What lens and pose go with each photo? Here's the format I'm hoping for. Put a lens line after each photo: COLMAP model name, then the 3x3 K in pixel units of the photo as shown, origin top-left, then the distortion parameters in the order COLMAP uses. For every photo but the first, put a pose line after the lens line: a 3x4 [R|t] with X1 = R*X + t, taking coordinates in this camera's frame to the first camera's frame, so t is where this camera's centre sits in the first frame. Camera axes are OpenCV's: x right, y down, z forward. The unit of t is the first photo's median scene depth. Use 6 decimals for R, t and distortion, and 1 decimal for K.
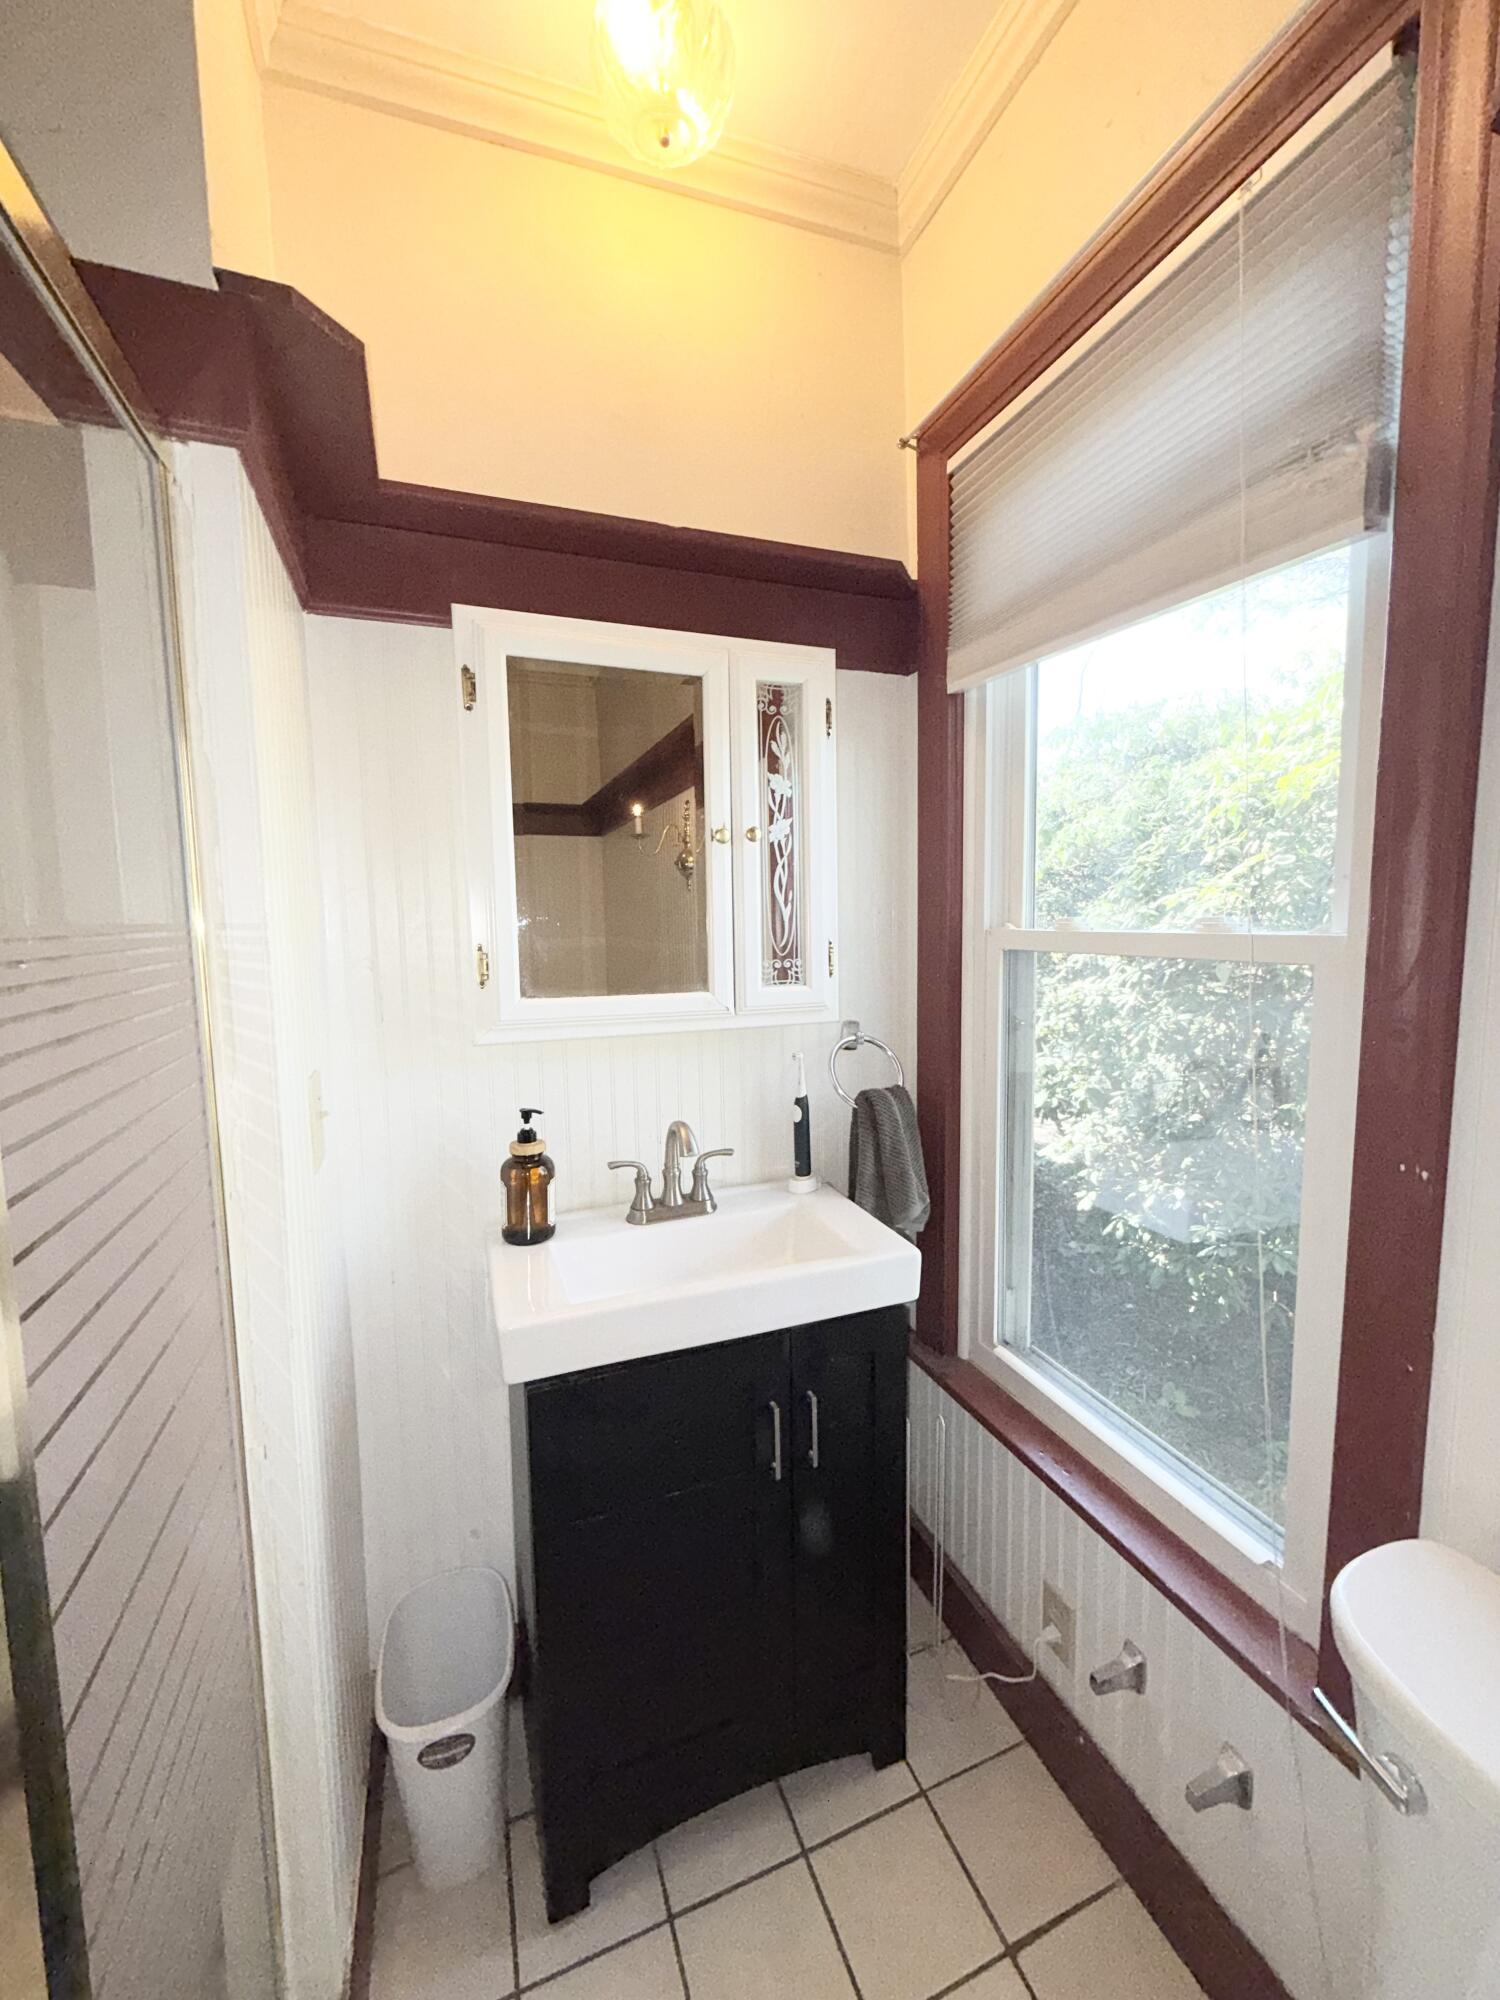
lens RADIAL K [[796.3, 0, 750.0], [0, 796.3, 1000.0], [0, 0, 1]] dist [-0.001880, -0.000020]
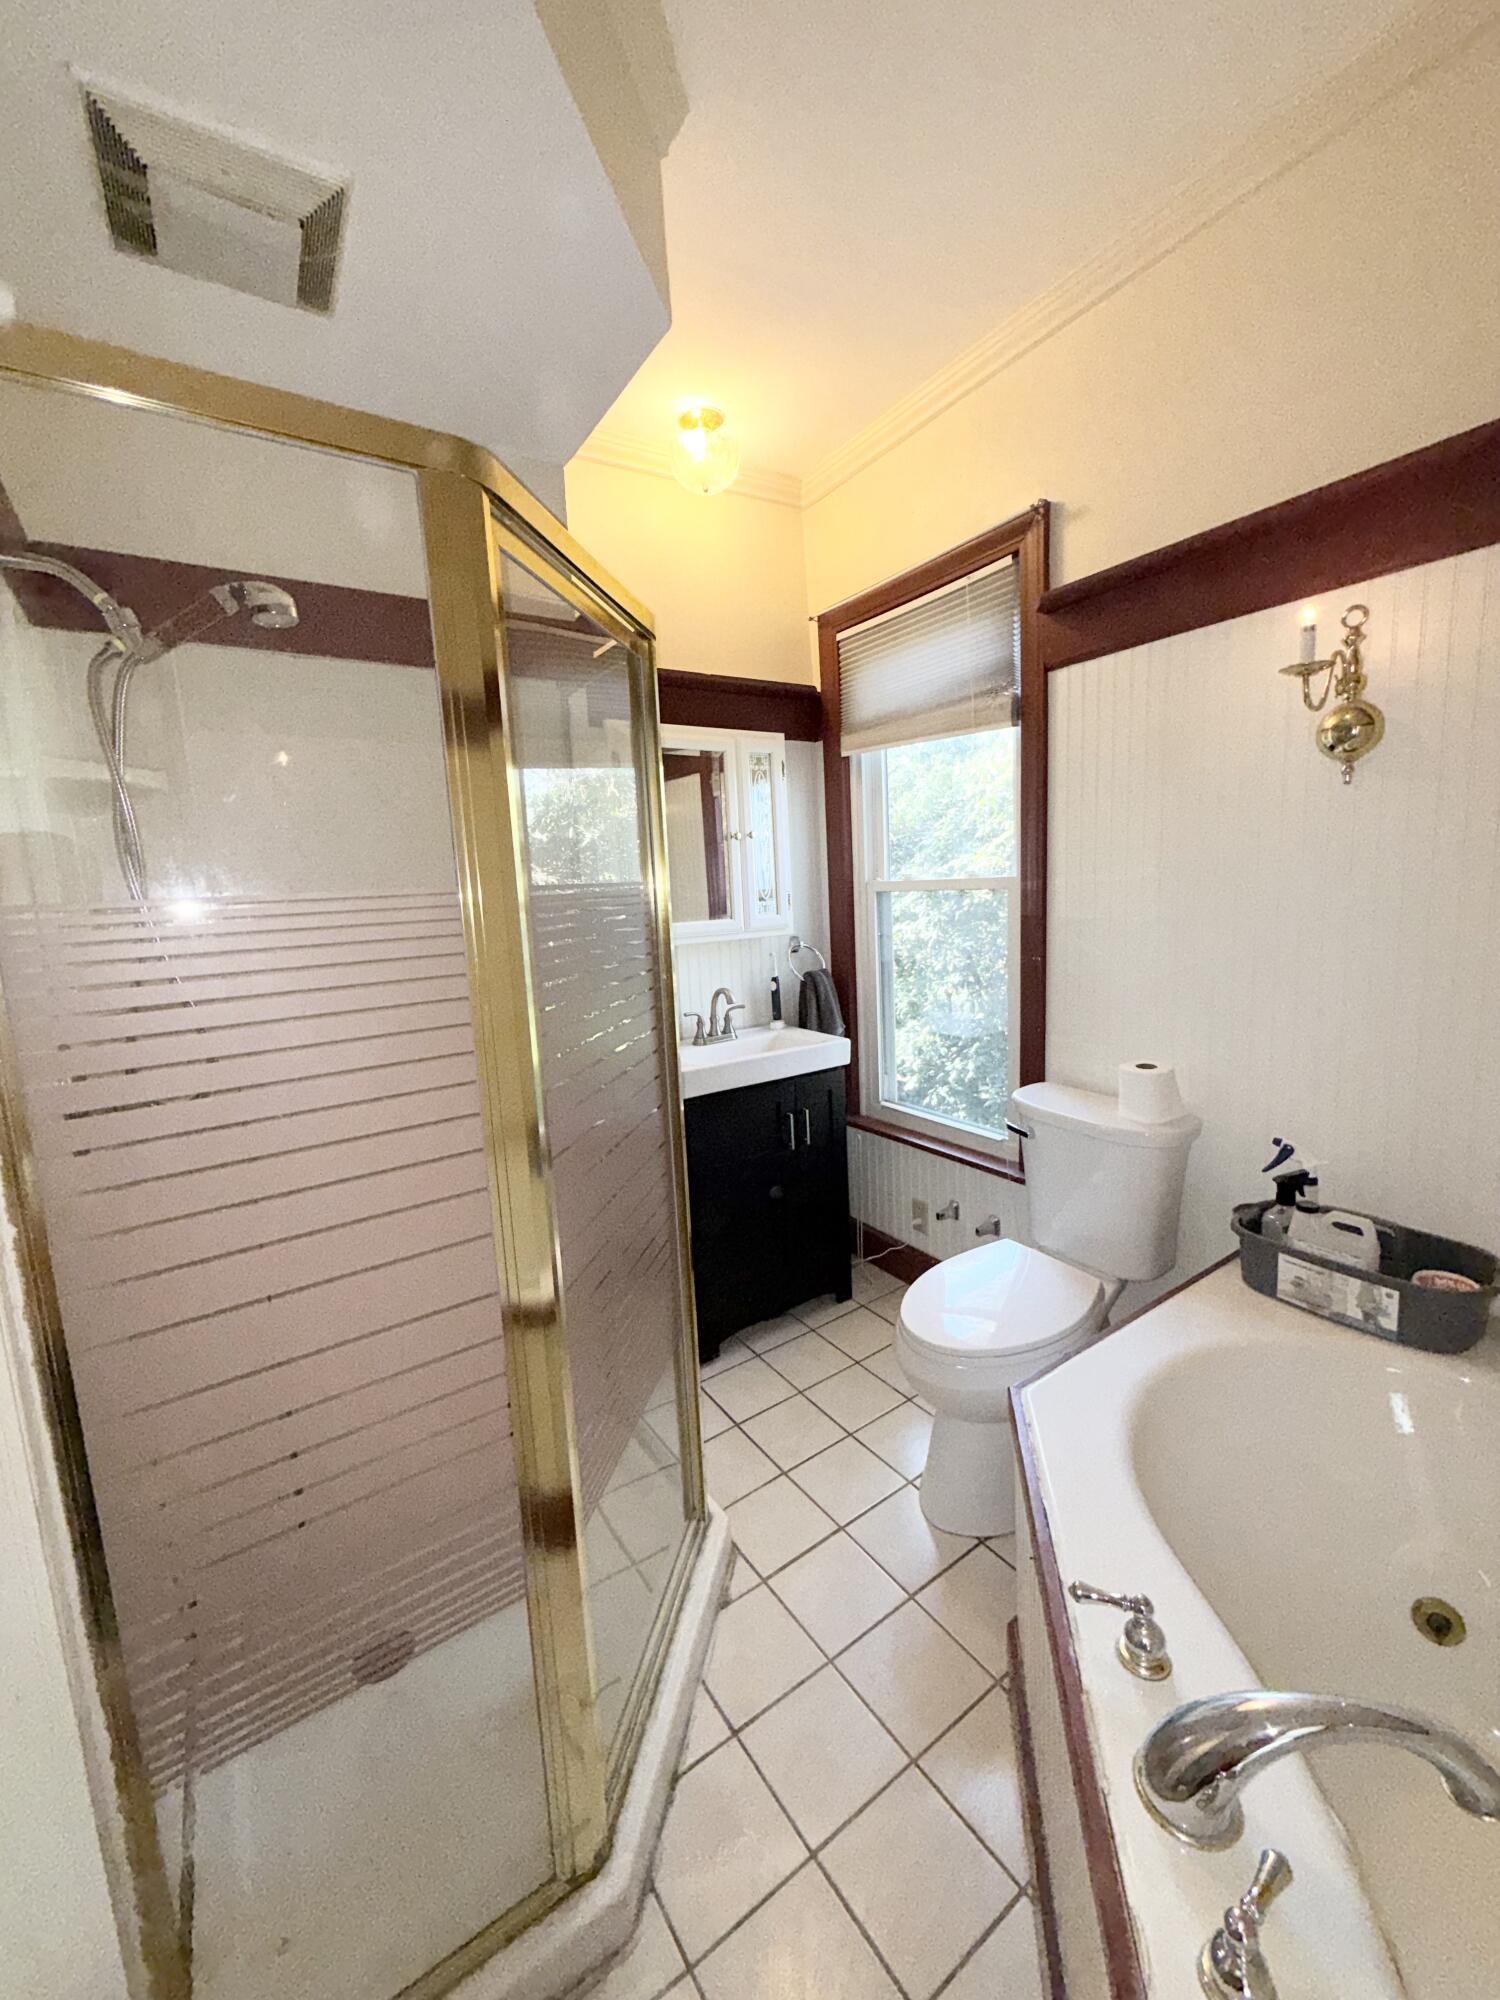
lens RADIAL K [[790.8, 0, 750.0], [0, 790.8, 1000.0], [0, 0, 1]] dist [0.001443, 0.000037]
pose [[0.973977, -0.064147, 0.217378, -0.404982], [0.056004, 0.997486, 0.043425, 0.096834], [-0.219617, -0.030121, 0.975121, -0.795082]]
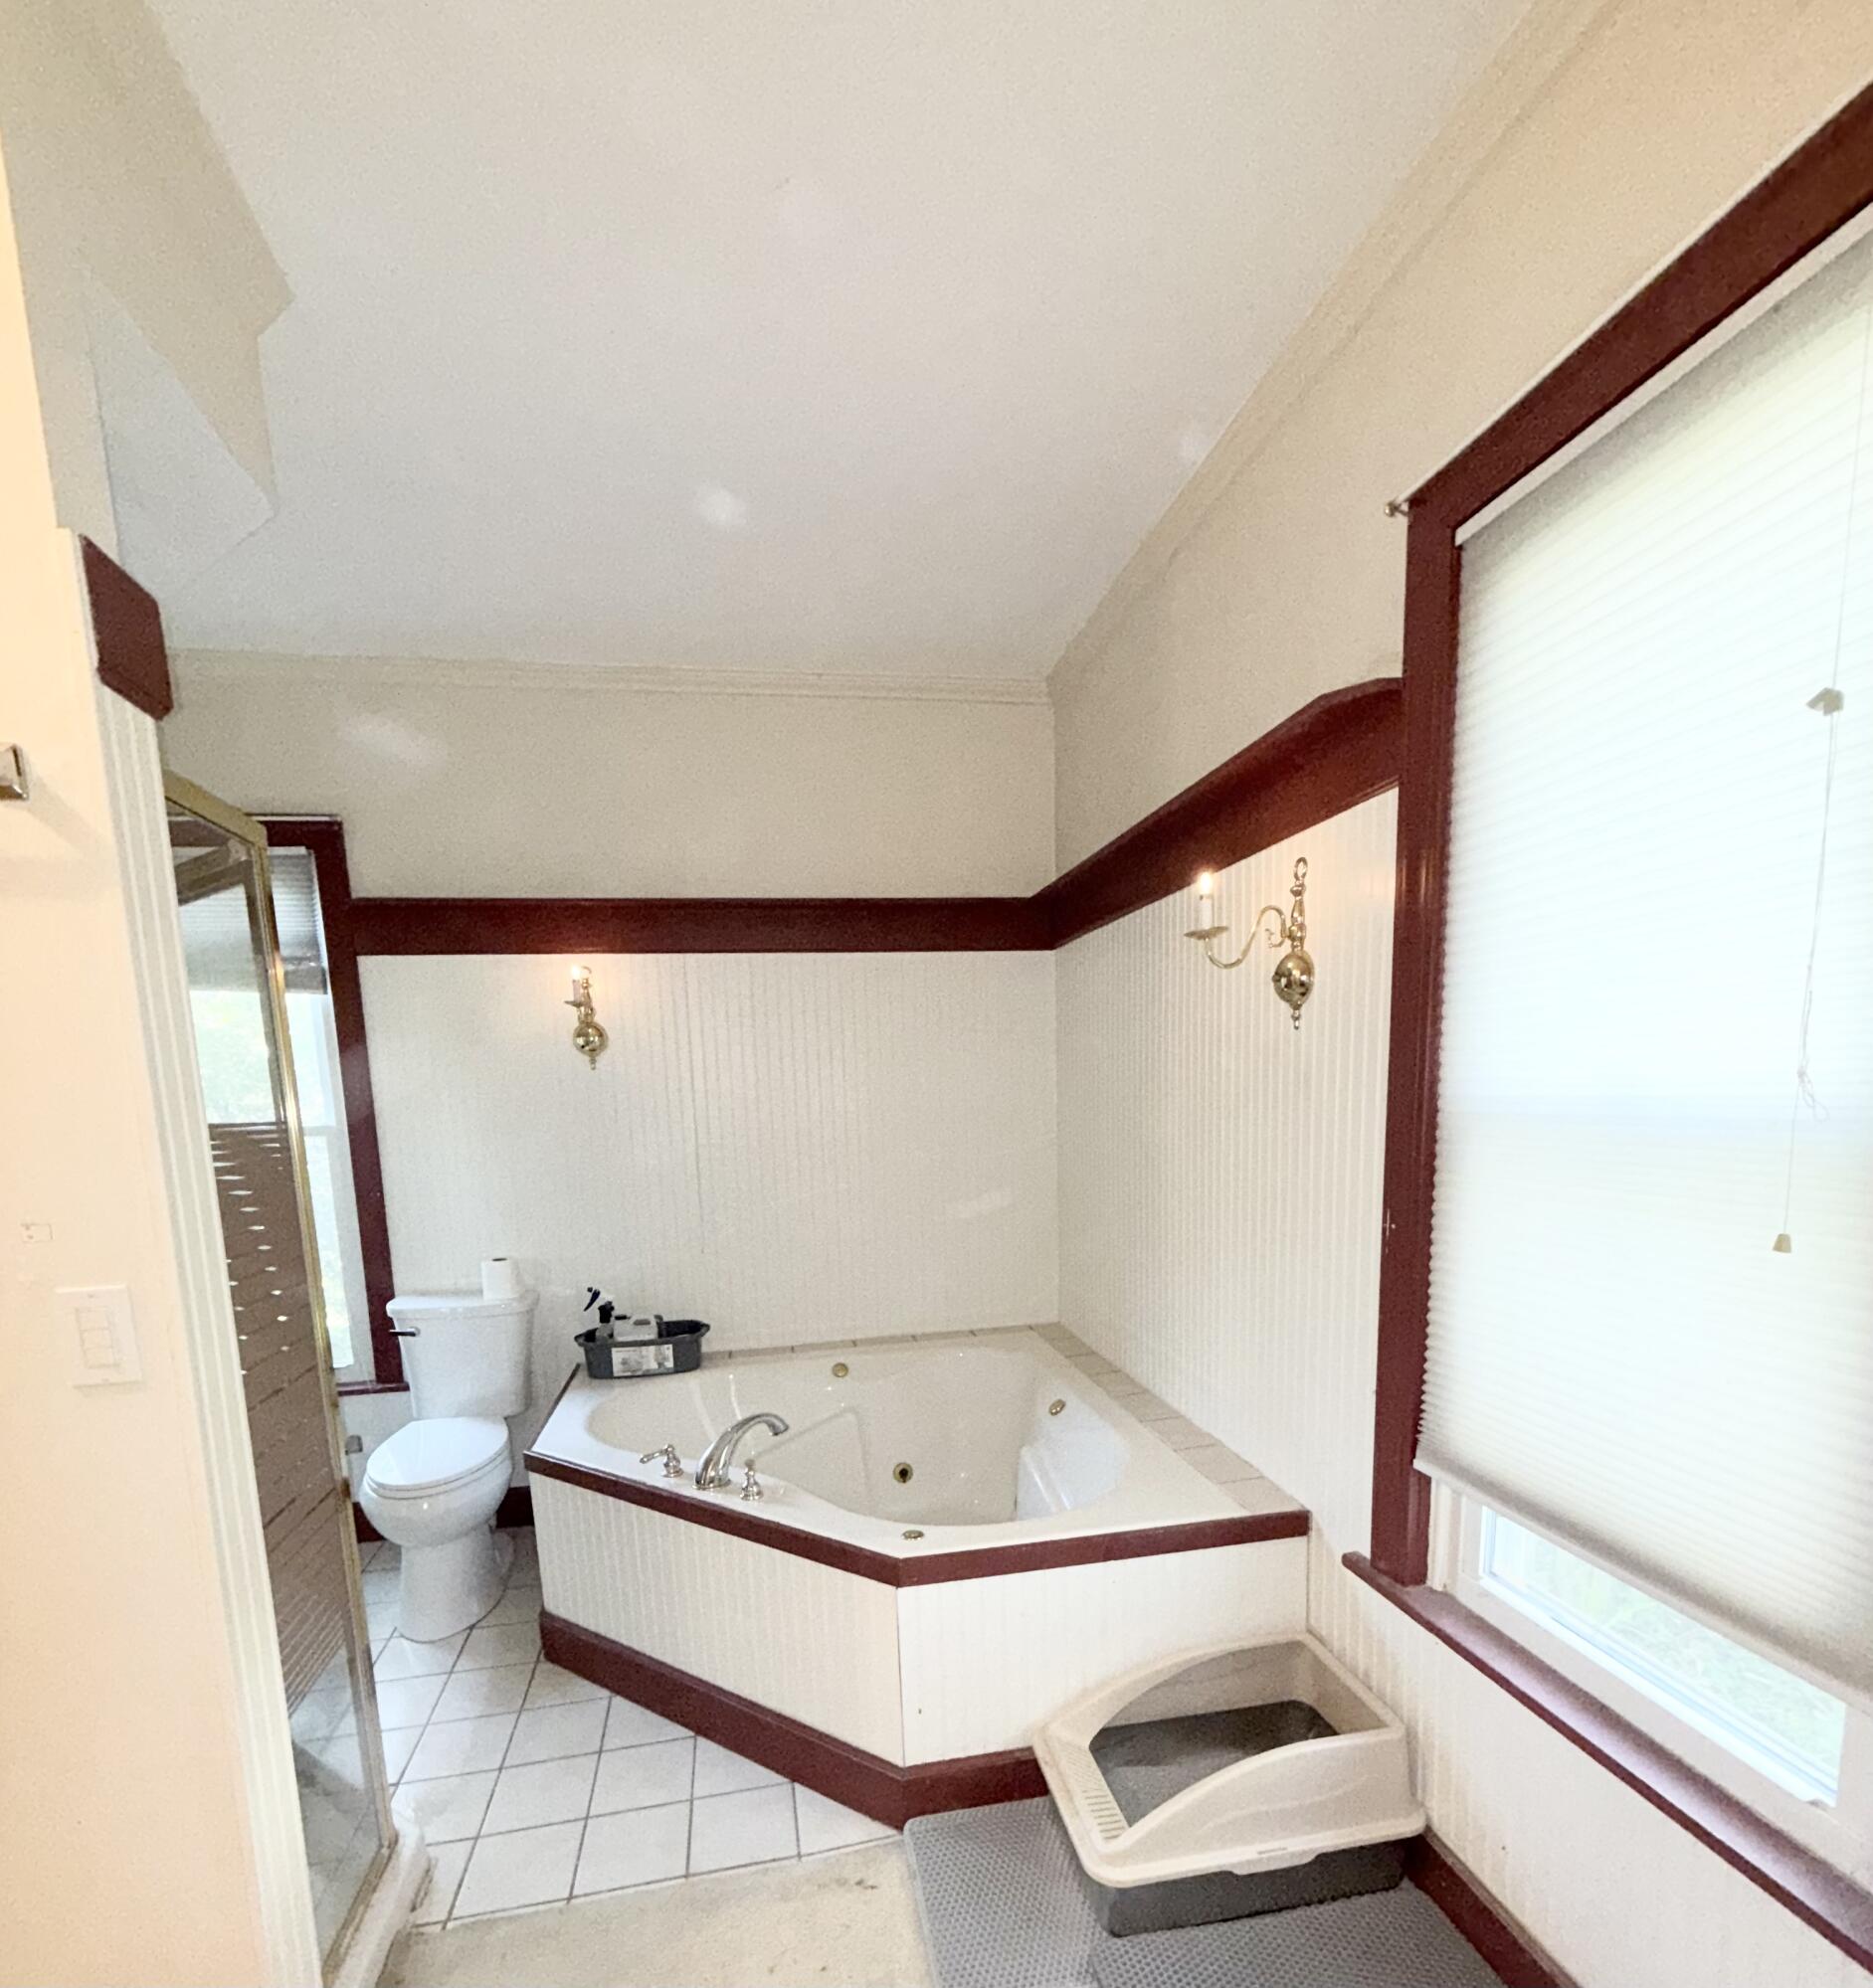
lens RADIAL K [[1024.1, 0, 936.5], [0, 1024.1, 994.0], [0, 0, 1]] dist [-0.000408, -0.000051]
pose [[0.168358, 0.109425, 0.979633, -1.385997], [0.139214, 0.981219, -0.133527, 0.141272], [-0.975846, 0.158859, 0.149963, -1.020108]]
